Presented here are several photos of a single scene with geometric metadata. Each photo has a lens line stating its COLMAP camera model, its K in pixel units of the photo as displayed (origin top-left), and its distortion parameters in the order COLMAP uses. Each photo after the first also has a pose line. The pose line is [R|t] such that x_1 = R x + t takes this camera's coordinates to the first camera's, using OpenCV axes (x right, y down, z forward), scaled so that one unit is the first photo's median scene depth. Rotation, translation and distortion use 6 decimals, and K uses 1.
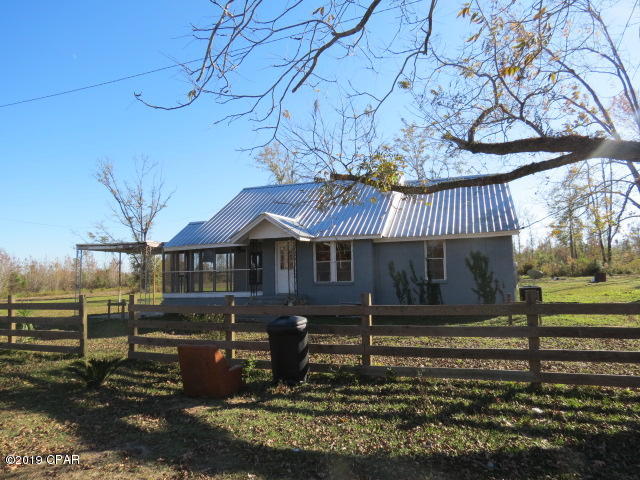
lens RADIAL K [[467.4, 0, 320.0], [0, 467.4, 240.0], [0, 0, 1]] dist [-0.010907, -0.008173]
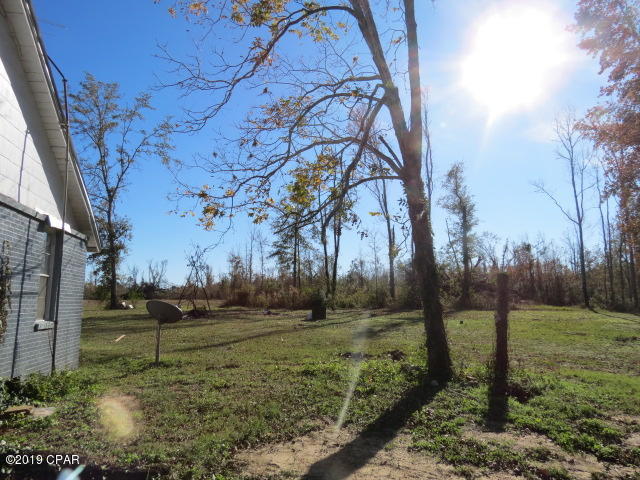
lens RADIAL K [[467.4, 0, 320.0], [0, 467.4, 240.0], [0, 0, 1]] dist [-0.010907, -0.008173]
pose [[0.864890, 0.097636, 0.492375, 0.397795], [-0.069357, 0.994737, -0.075422, 0.039146], [-0.497147, 0.031082, 0.867109, 0.621997]]
